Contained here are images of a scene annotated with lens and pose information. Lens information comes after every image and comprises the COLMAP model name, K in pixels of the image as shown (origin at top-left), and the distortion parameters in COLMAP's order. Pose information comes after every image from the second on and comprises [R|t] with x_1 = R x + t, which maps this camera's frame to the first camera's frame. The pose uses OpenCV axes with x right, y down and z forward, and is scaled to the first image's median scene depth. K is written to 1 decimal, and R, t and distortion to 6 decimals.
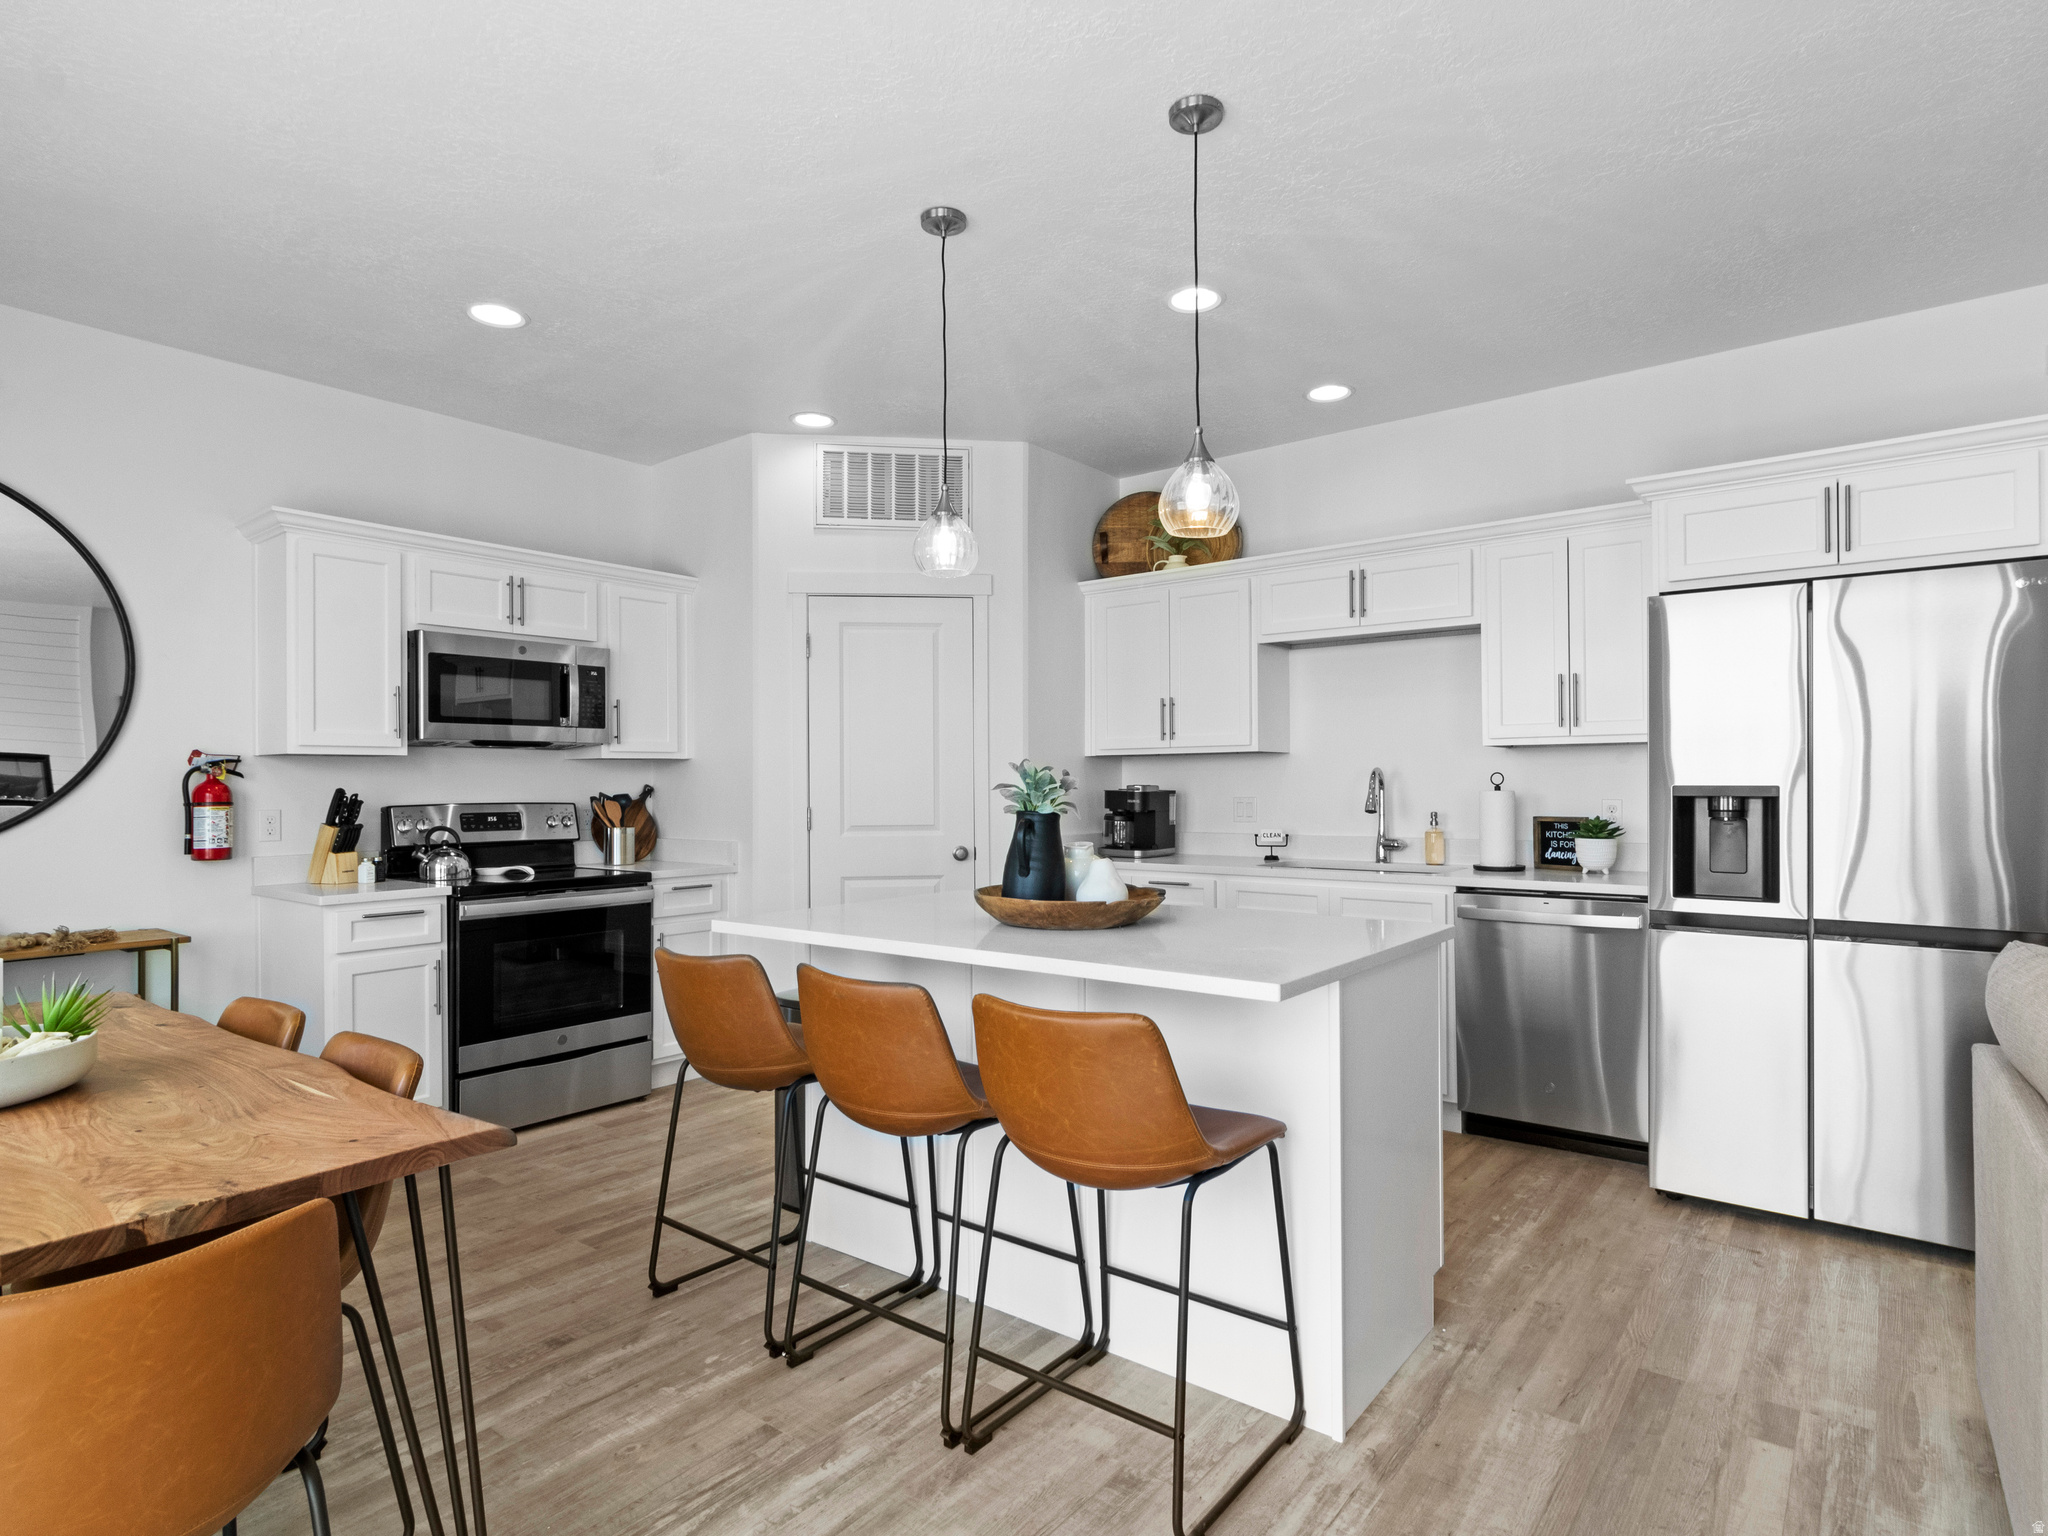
lens RADIAL K [[1111.8, 0, 1033.1], [0, 1111.8, 775.6], [0, 0, 1]] dist [0.001611, 0.000906]
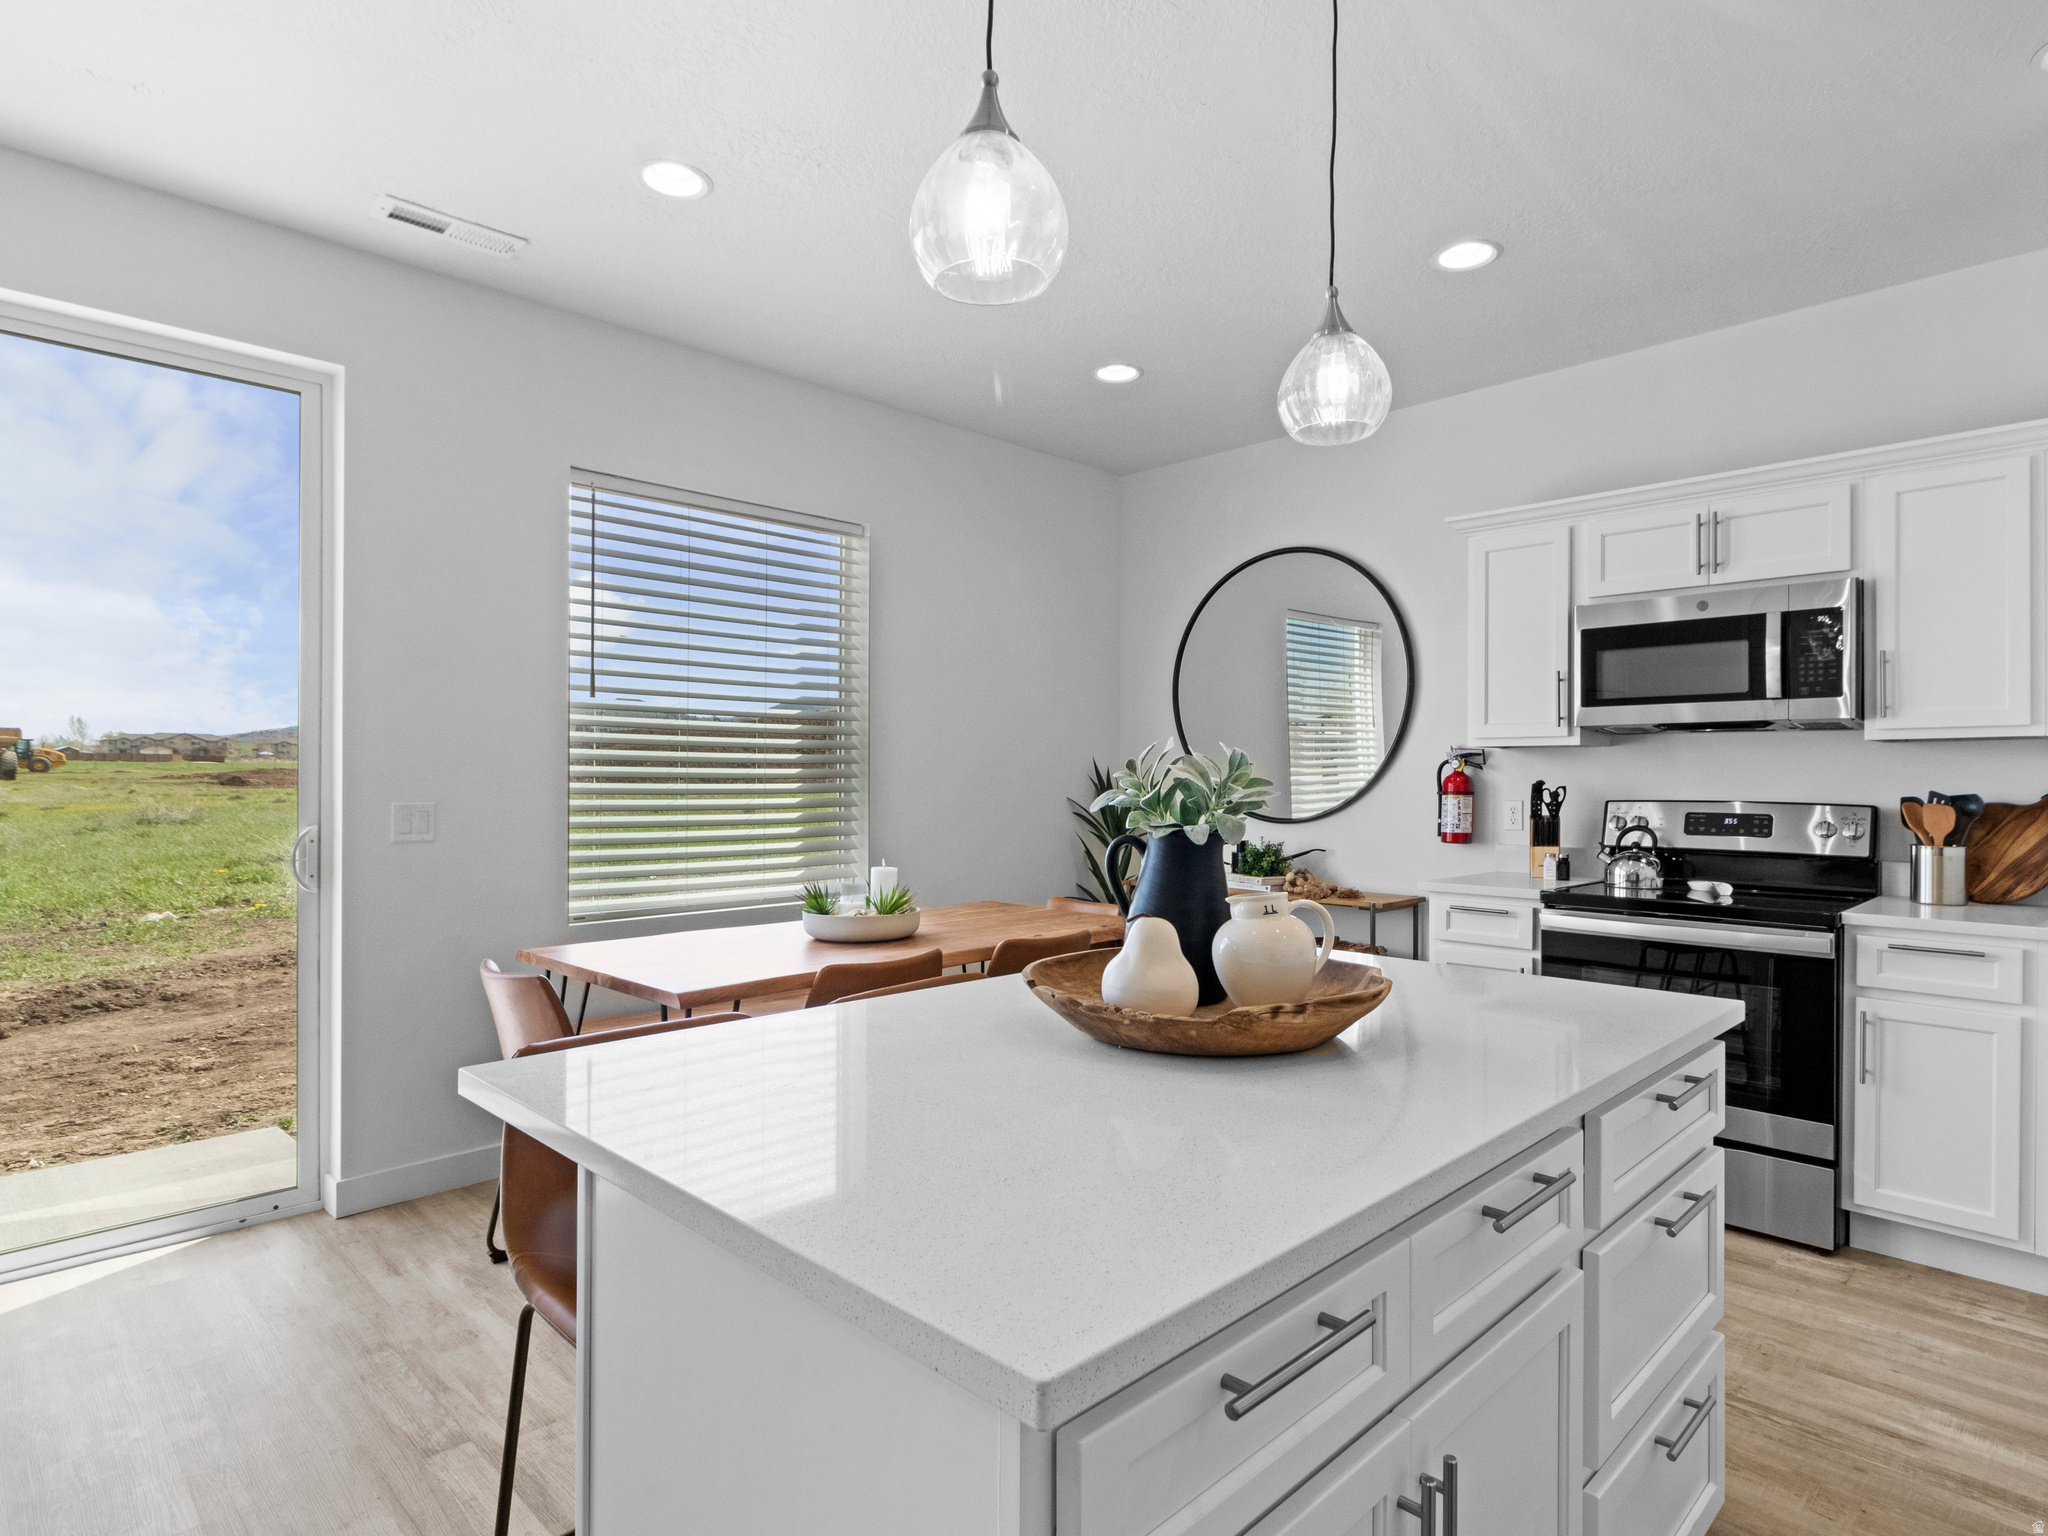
lens RADIAL K [[1111.8, 0, 1033.1], [0, 1111.8, 775.6], [0, 0, 1]] dist [0.001611, 0.000906]
pose [[-0.118448, 0.004985, -0.992948, 0.366136], [0.003082, 0.999984, 0.004652, 0.001360], [0.992955, -0.002509, -0.118461, 0.614255]]
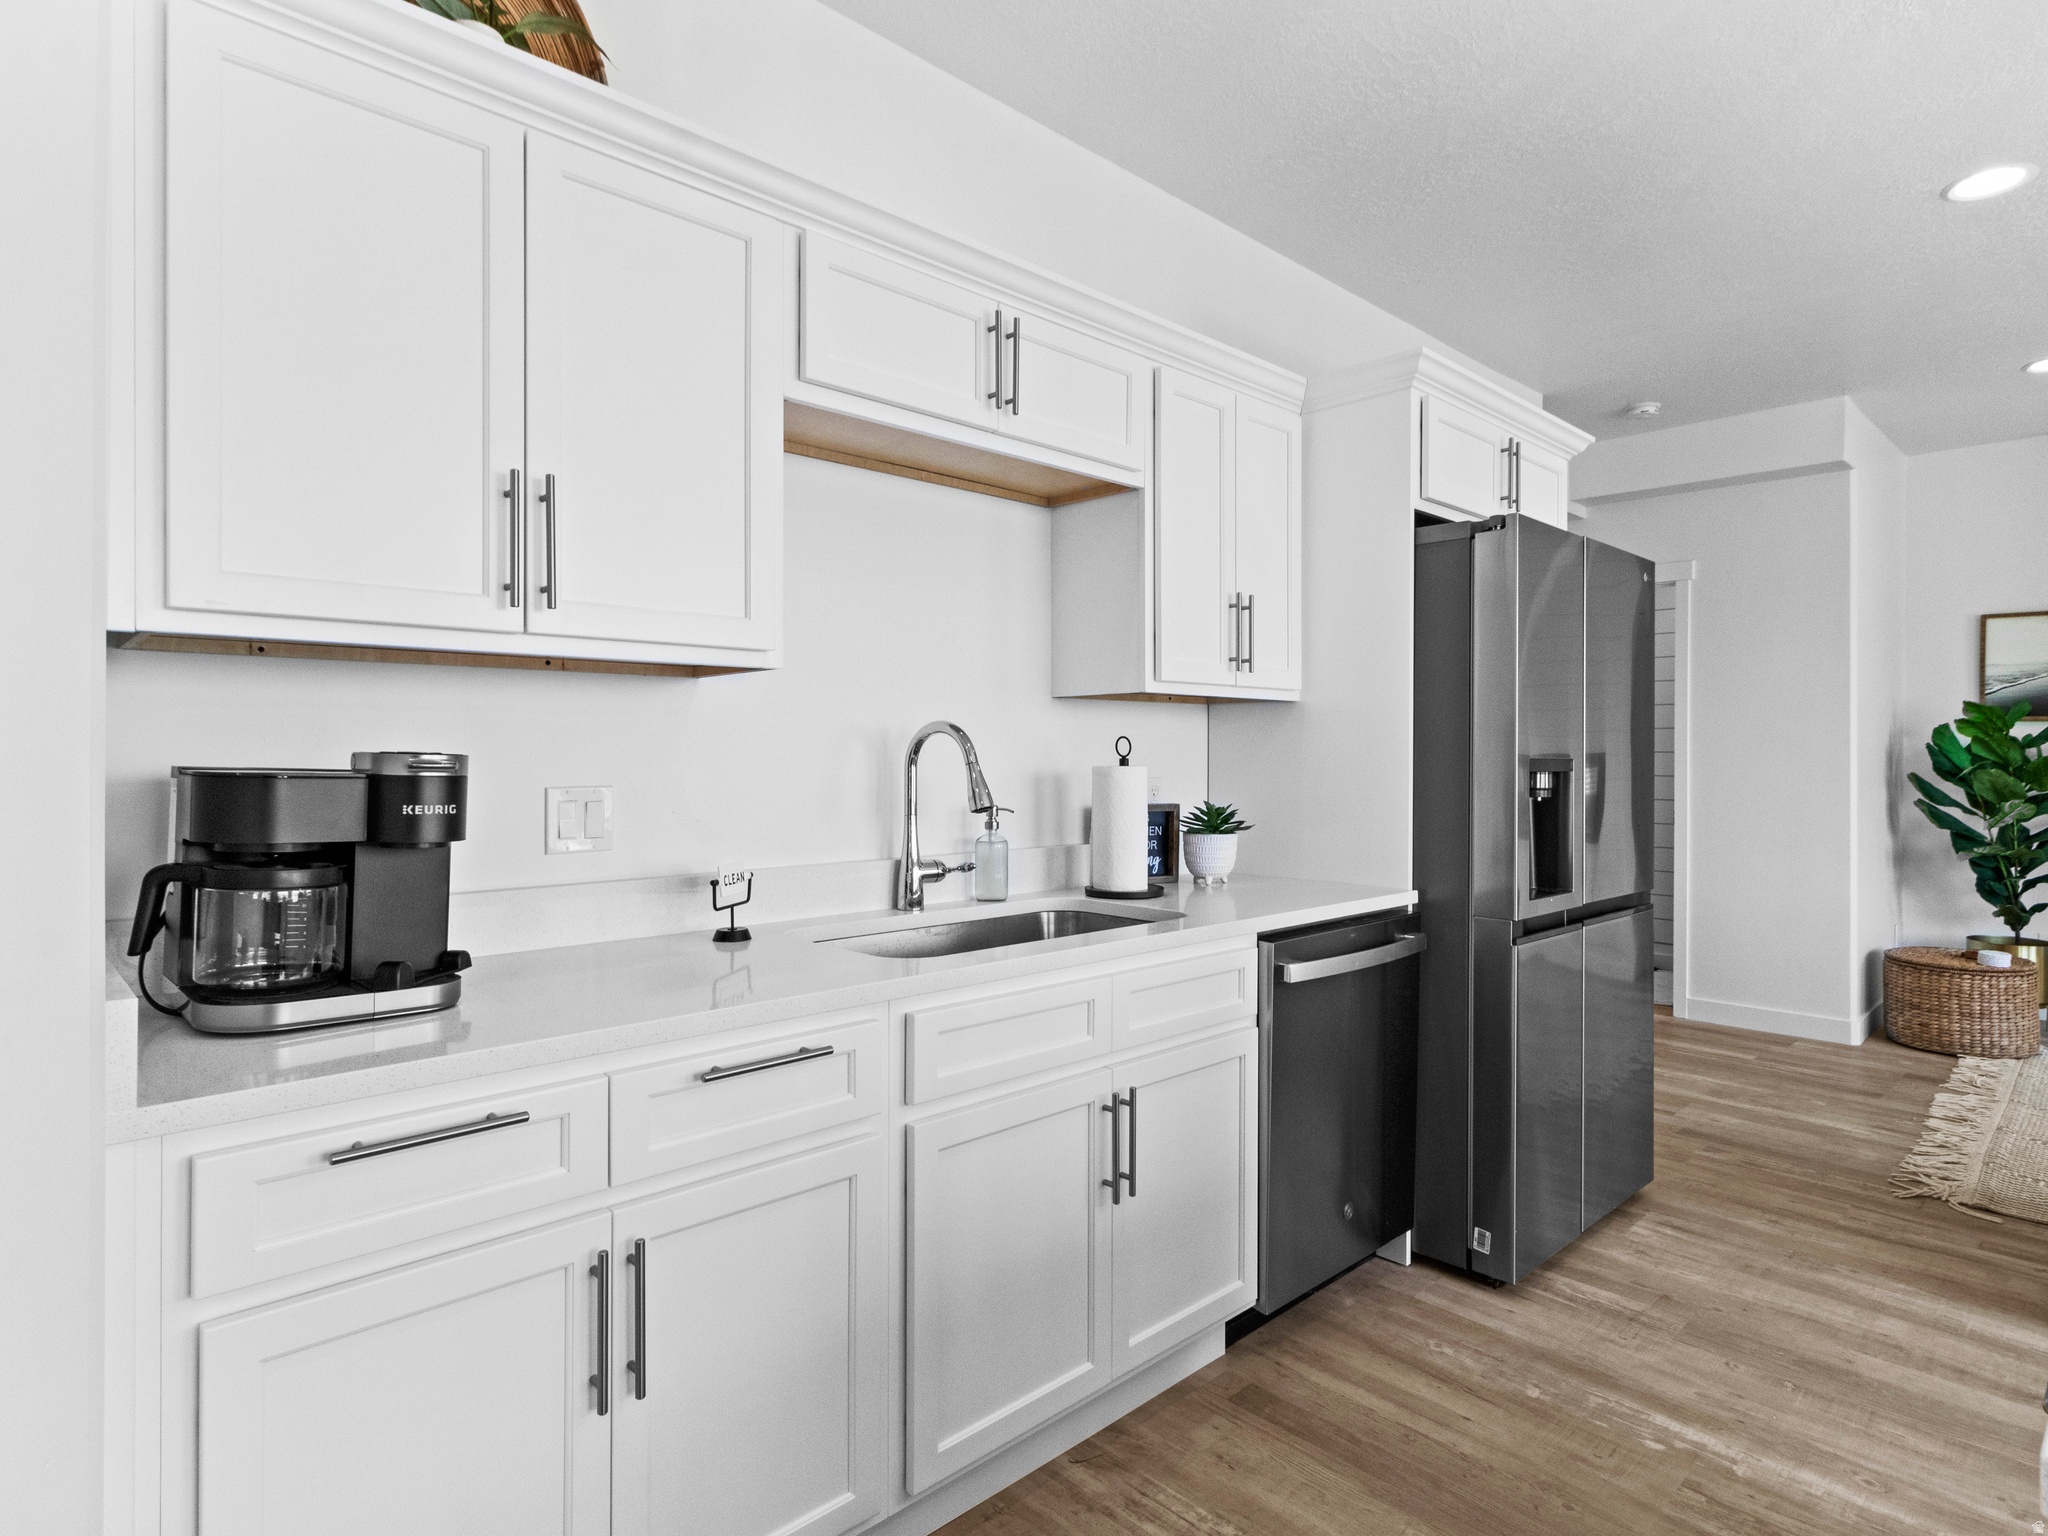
lens RADIAL K [[1109.2, 0, 1050.0], [0, 1109.2, 750.9], [0, 0, 1]] dist [0.002008, -0.000243]
pose [[0.138136, 0.008772, 0.990374, -0.185307], [-0.010113, 0.999921, -0.007446, 0.009717], [-0.990362, -0.008987, 0.138214, 0.906253]]
